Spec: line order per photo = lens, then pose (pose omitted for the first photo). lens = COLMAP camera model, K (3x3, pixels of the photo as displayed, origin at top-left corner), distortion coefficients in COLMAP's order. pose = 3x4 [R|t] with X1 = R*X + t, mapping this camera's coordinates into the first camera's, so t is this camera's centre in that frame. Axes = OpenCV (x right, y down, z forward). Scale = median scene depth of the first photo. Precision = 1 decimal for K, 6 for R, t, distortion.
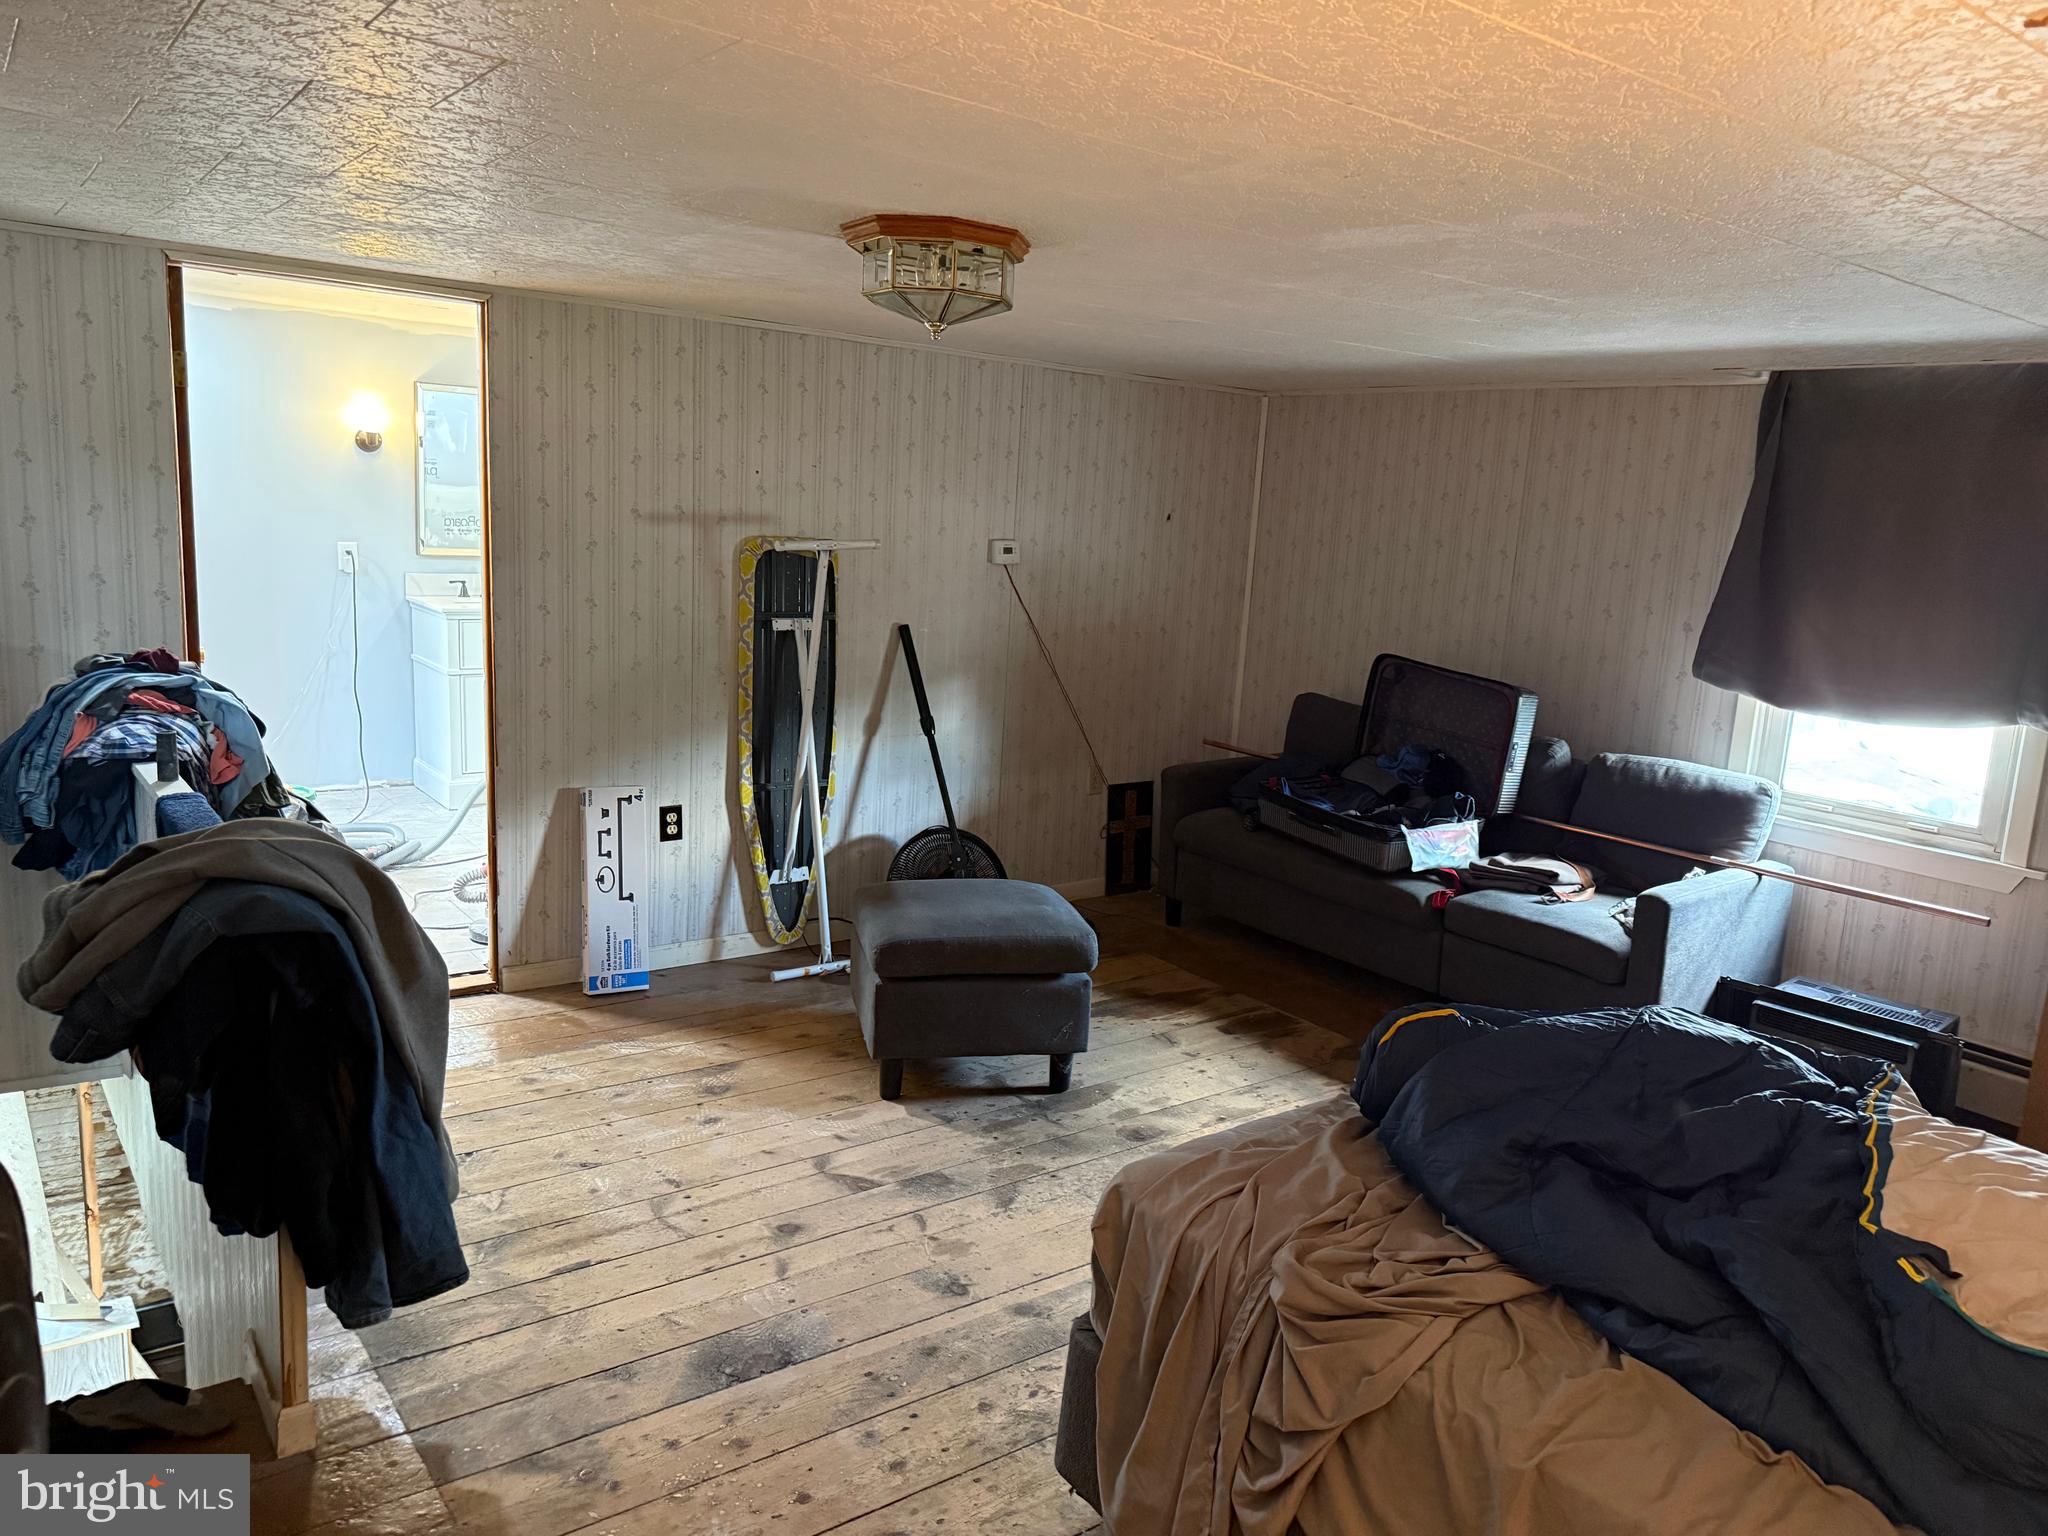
lens RADIAL K [[1466.3, 0, 1028.2], [0, 1466.3, 771.8], [0, 0, 1]] dist [0.044608, -0.045755]
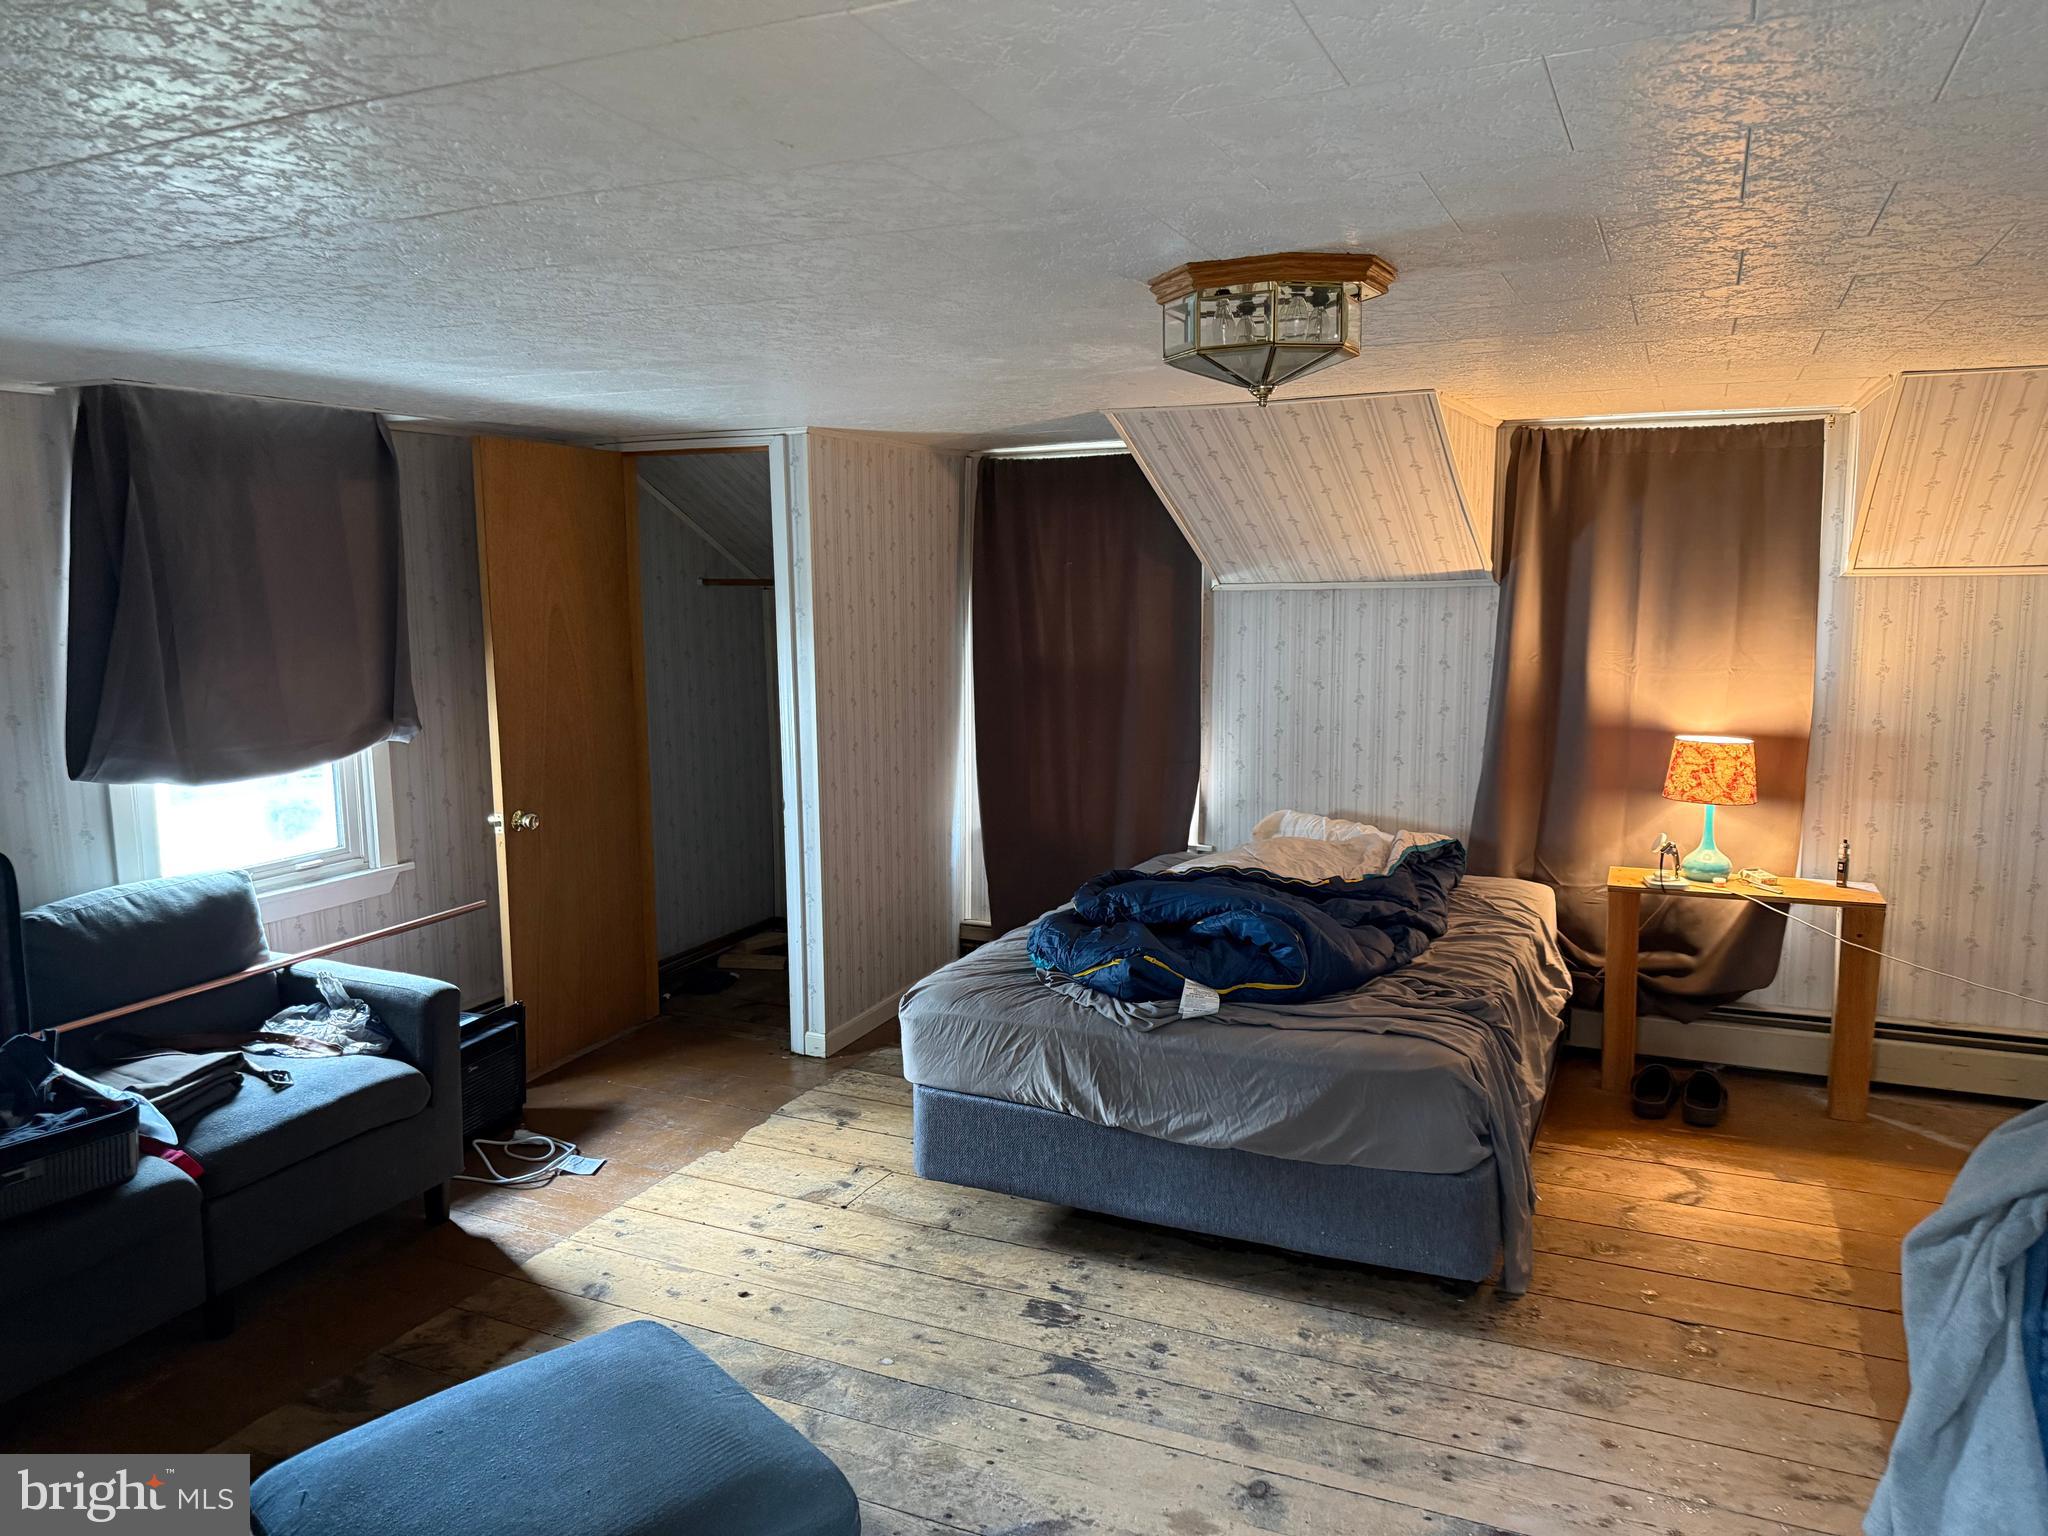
lens RADIAL K [[1466.3, 0, 1026.3], [0, 1466.3, 763.0], [0, 0, 1]] dist [0.044608, -0.045755]
pose [[-0.476039, -0.176103, 0.861612, -0.482471], [0.140217, 0.952013, 0.272050, -0.234466], [-0.868174, 0.250319, -0.428502, 1.001877]]
